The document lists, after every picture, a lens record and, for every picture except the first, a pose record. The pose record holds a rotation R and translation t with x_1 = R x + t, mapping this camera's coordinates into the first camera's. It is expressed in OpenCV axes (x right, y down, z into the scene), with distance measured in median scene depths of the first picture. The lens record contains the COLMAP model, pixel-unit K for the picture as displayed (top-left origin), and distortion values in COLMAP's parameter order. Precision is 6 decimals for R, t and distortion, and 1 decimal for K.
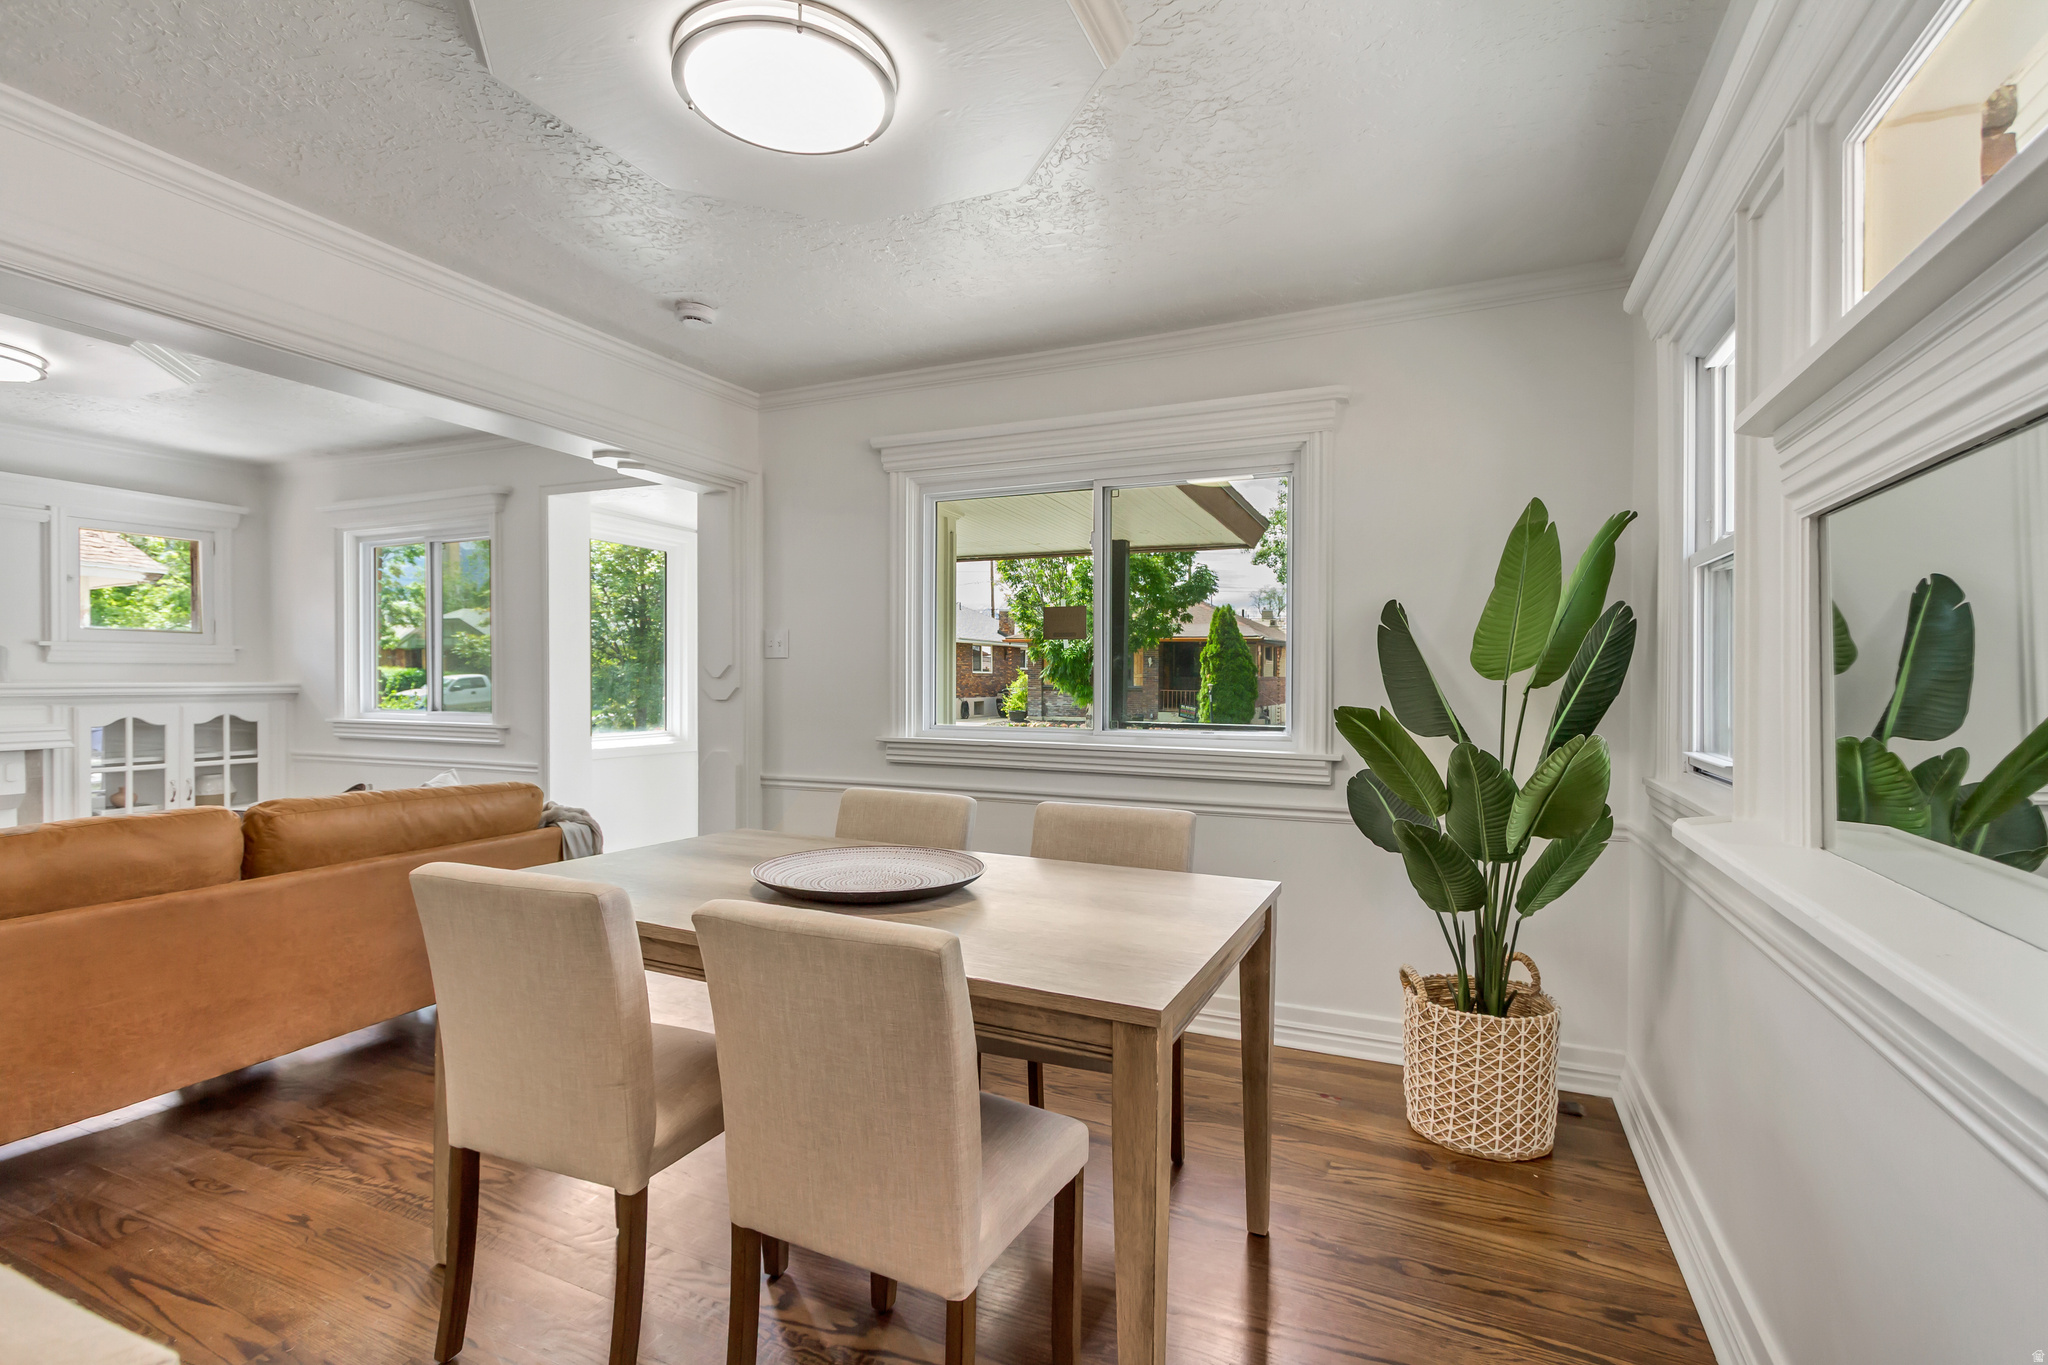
lens RADIAL K [[946.4, 0, 1025.8], [0, 946.4, 687.2], [0, 0, 1]] dist [0.011258, -0.003321]
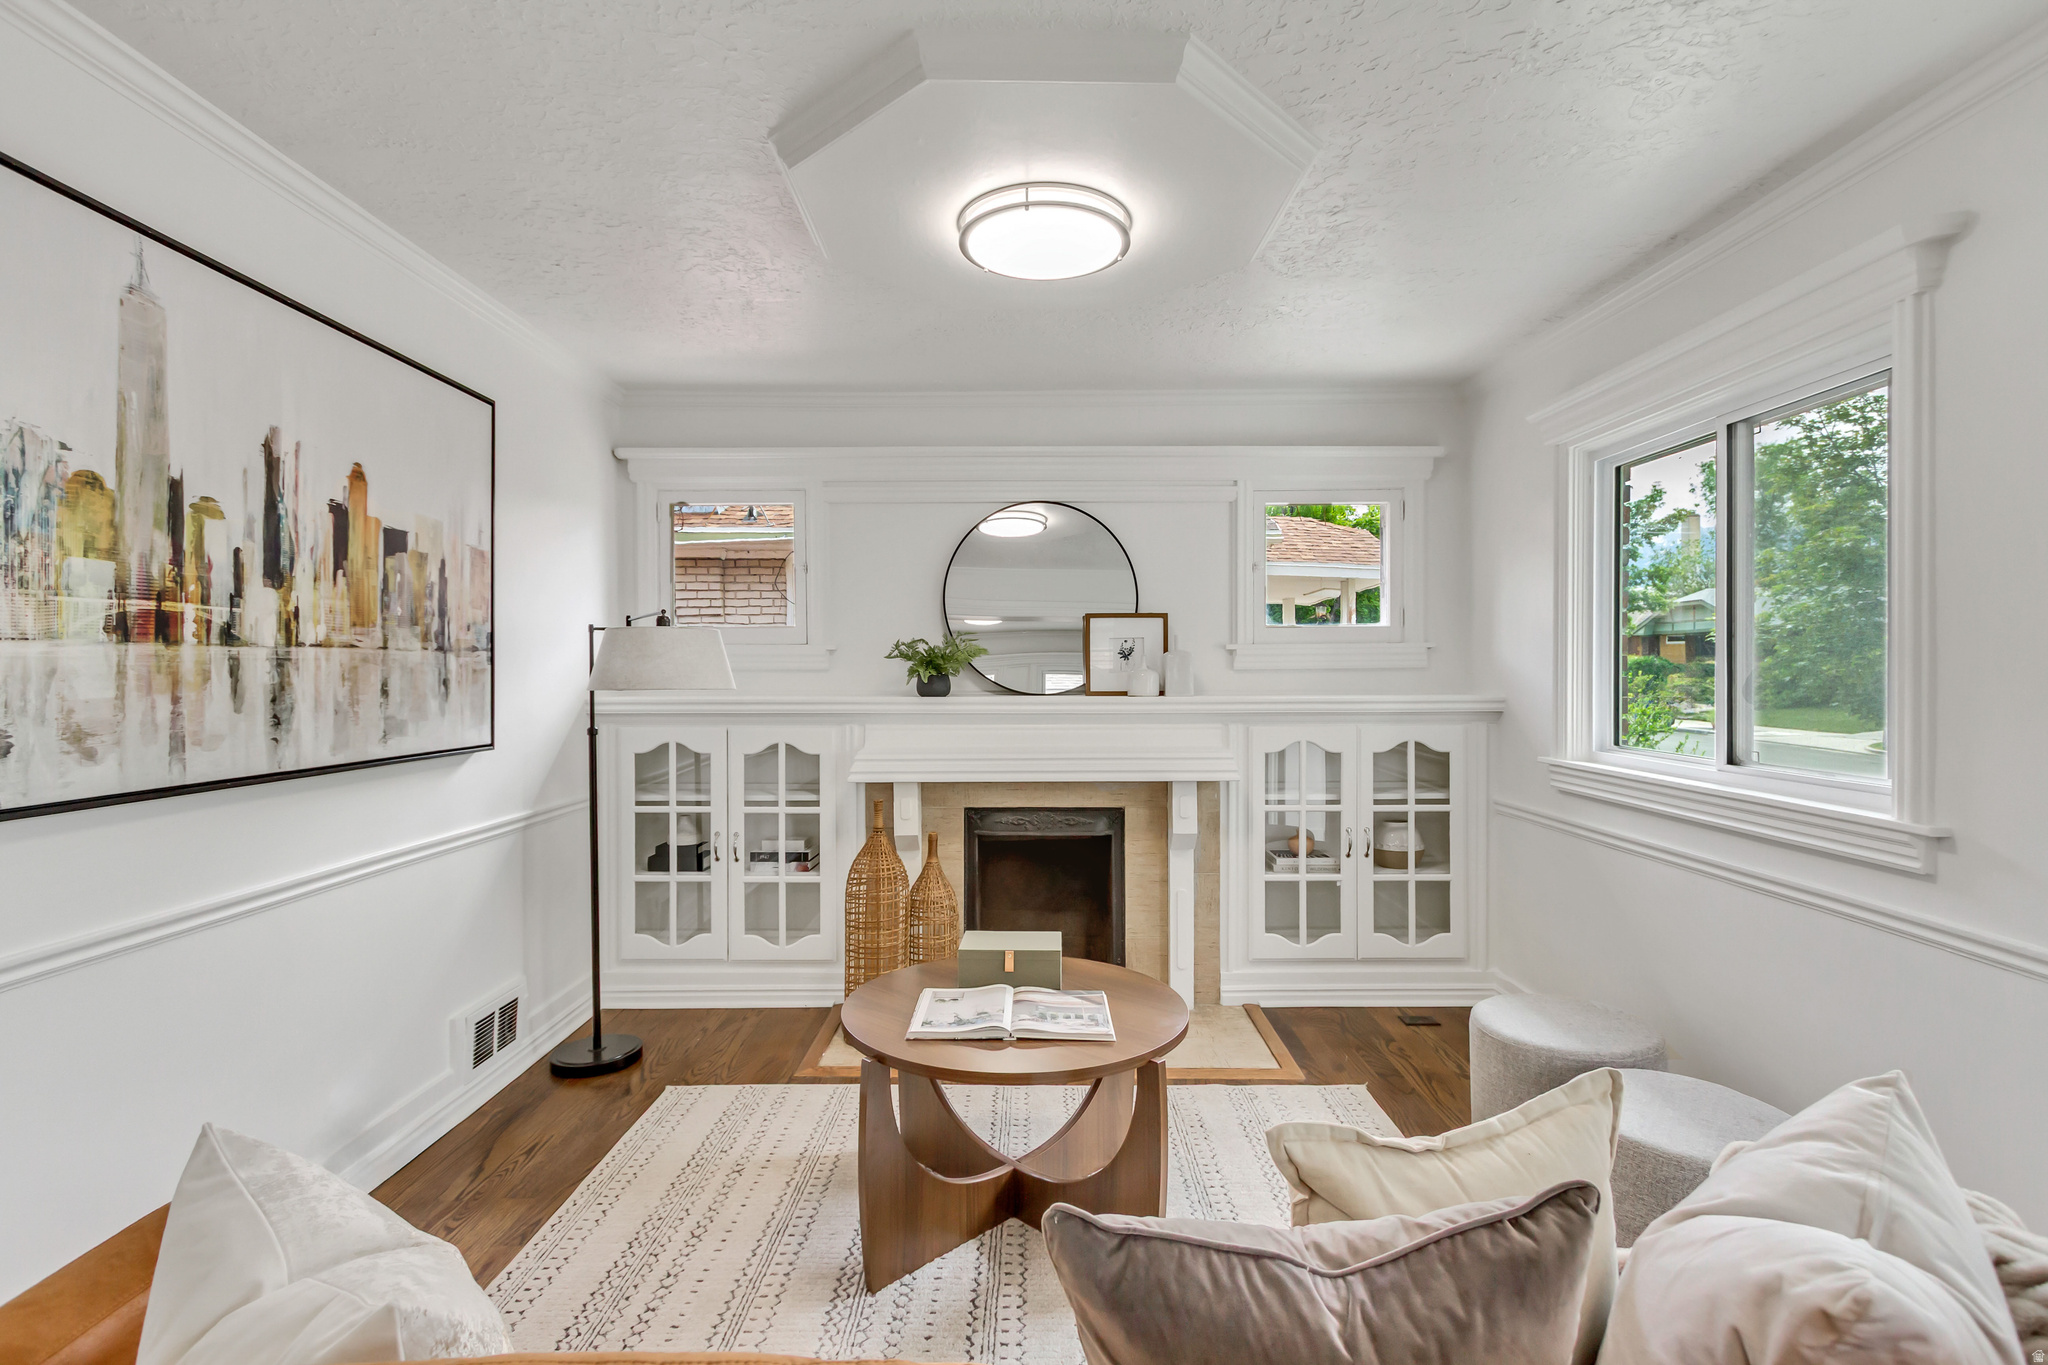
lens RADIAL K [[946.4, 0, 1027.6], [0, 946.4, 674.3], [0, 0, 1]] dist [0.011258, -0.003321]
pose [[0.408124, 0.005327, -0.912911, -0.314064], [-0.004696, 0.999982, 0.003736, -0.021908], [0.912914, 0.002762, 0.408142, 0.453547]]
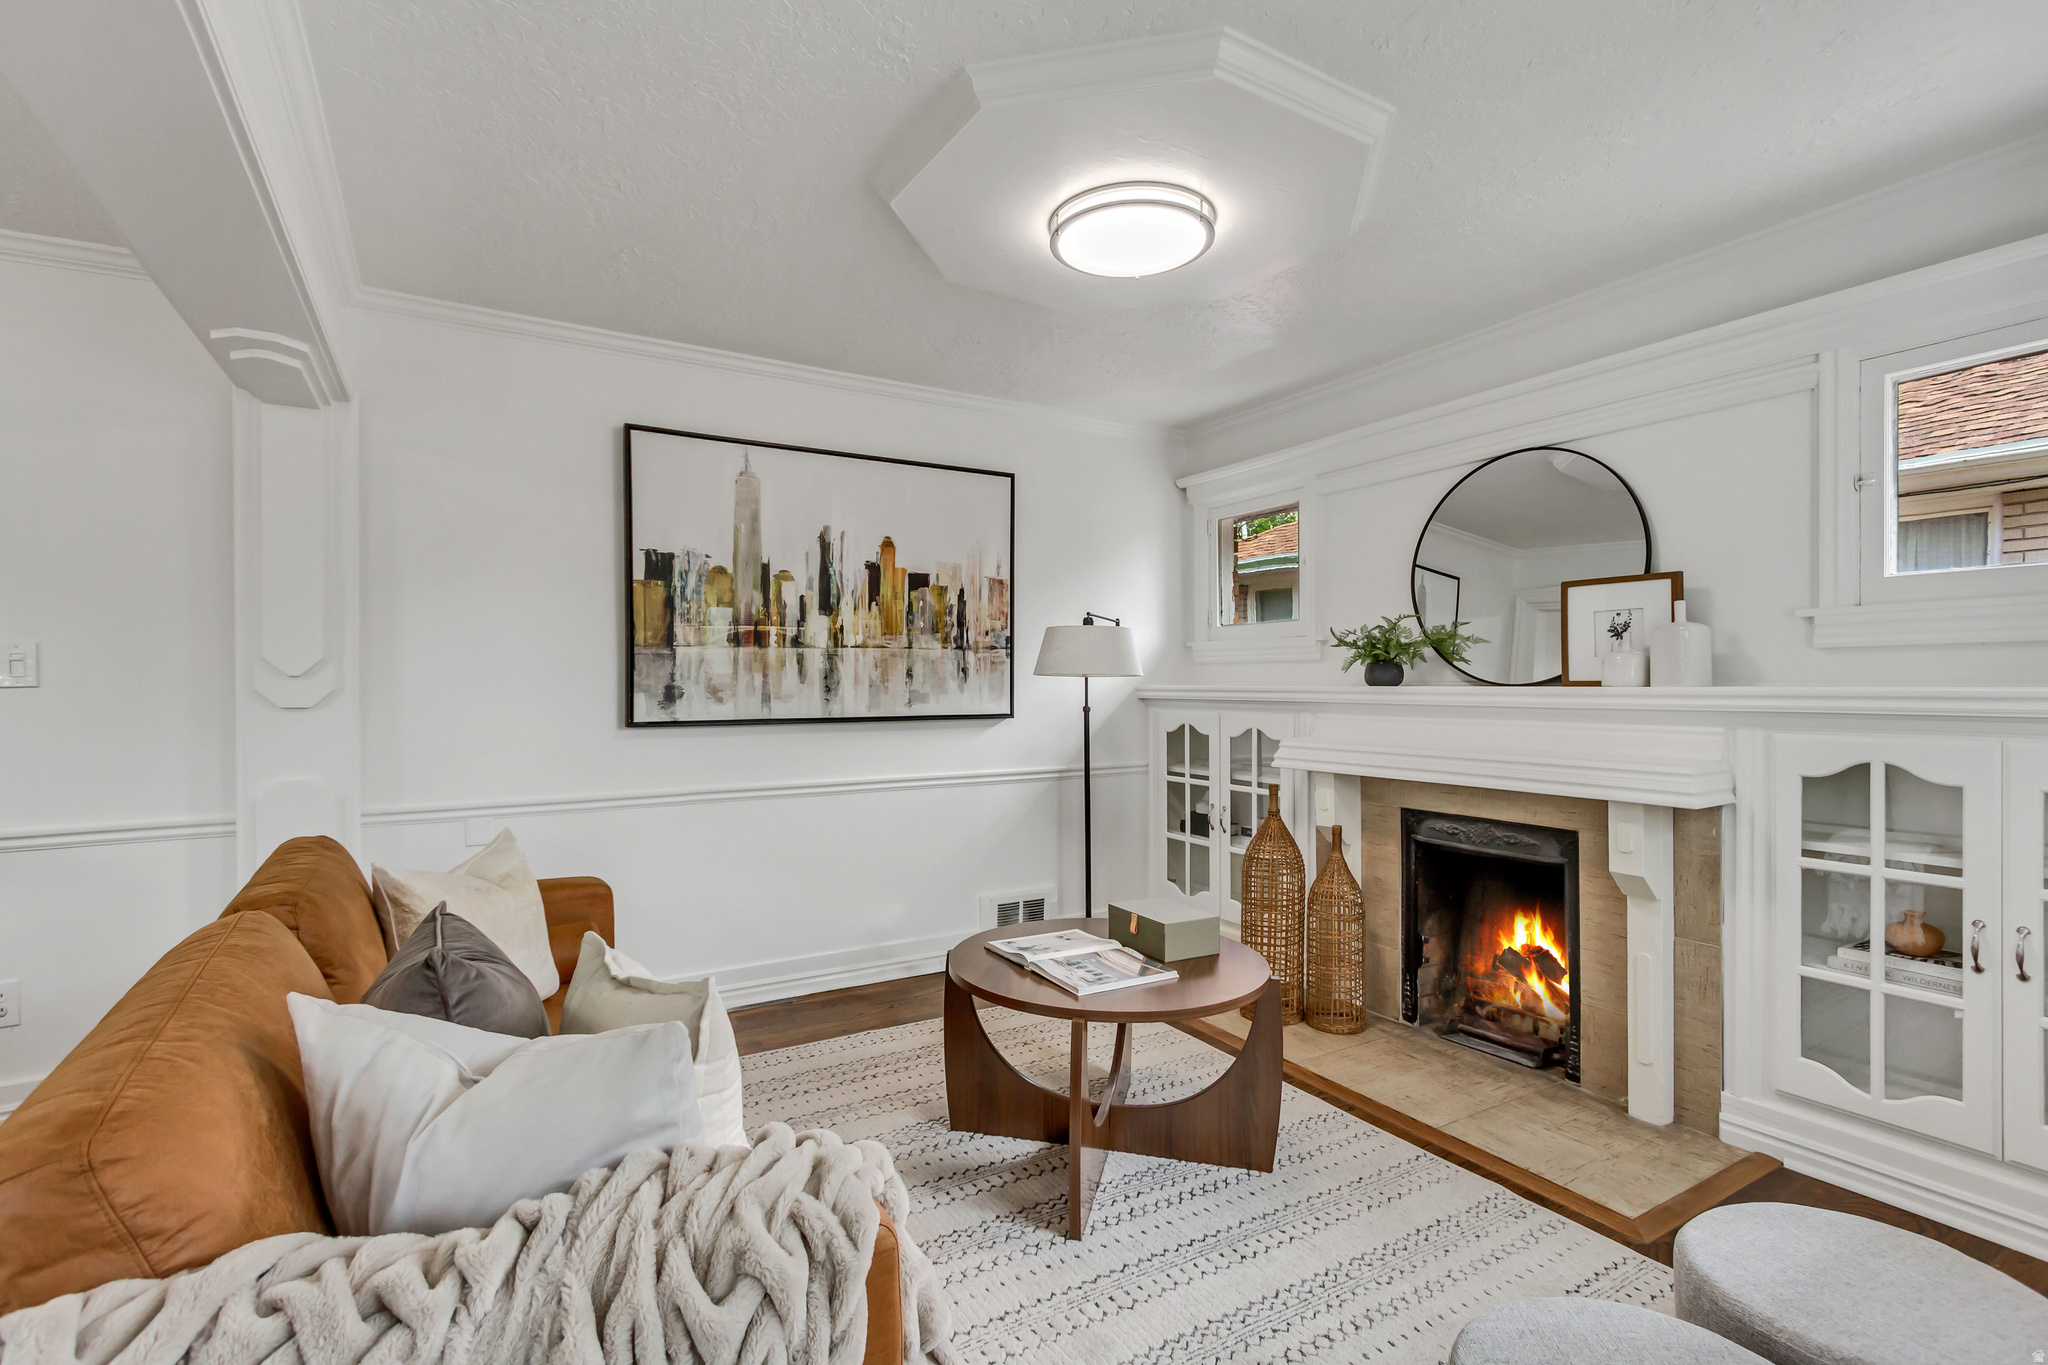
lens RADIAL K [[946.4, 0, 1030.9], [0, 946.4, 688.7], [0, 0, 1]] dist [0.011258, -0.003321]
pose [[-0.566628, 0.010689, -0.823905, -0.304808], [0.000406, 0.999919, 0.012693, -0.008798], [0.823974, 0.006857, -0.566586, 0.856324]]
